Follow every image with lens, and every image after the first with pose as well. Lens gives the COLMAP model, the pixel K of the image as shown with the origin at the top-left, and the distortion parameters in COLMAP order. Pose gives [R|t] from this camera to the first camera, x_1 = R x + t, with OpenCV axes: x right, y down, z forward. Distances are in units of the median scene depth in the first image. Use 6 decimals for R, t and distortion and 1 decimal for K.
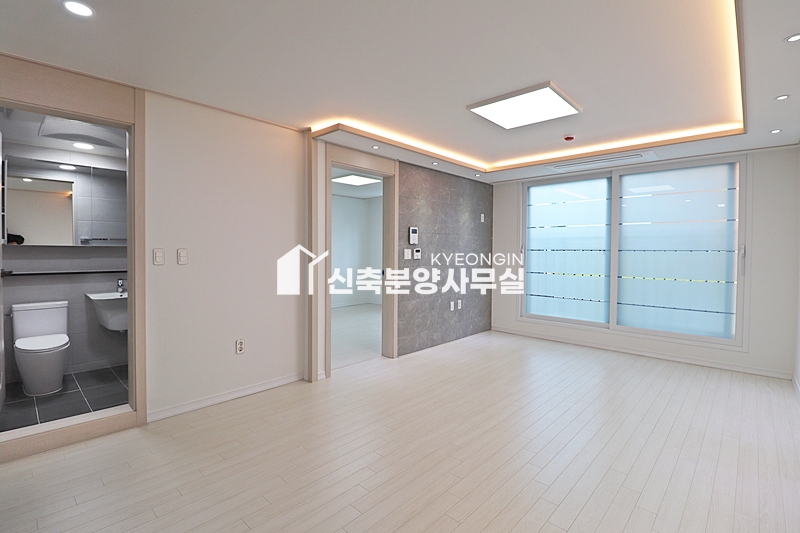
lens RADIAL K [[370.6, 0, 400.8], [0, 370.6, 256.5], [0, 0, 1]] dist [0.001964, -0.013804]
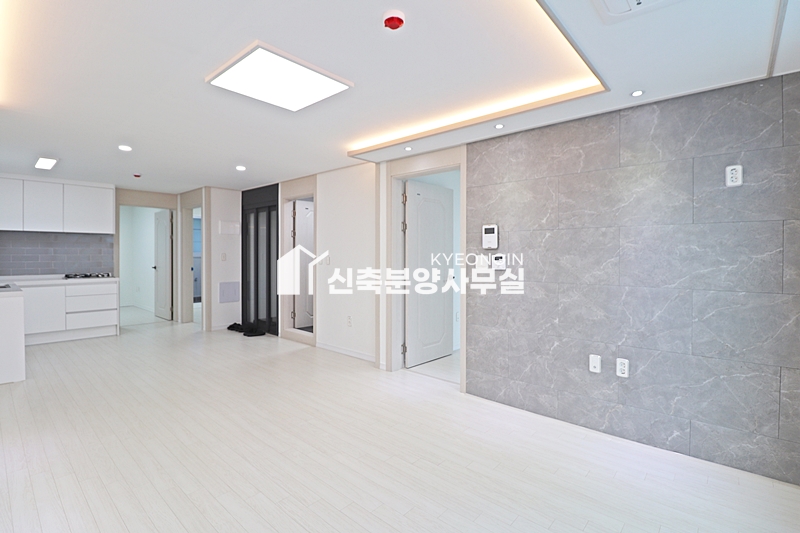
lens RADIAL K [[370.6, 0, 400.8], [0, 370.6, 256.5], [0, 0, 1]] dist [0.001964, -0.013804]
pose [[0.043253, 0.000345, -0.999064, 0.722101], [-0.020276, 0.999794, -0.000533, -0.013890], [0.998858, 0.020280, 0.043251, 0.773799]]
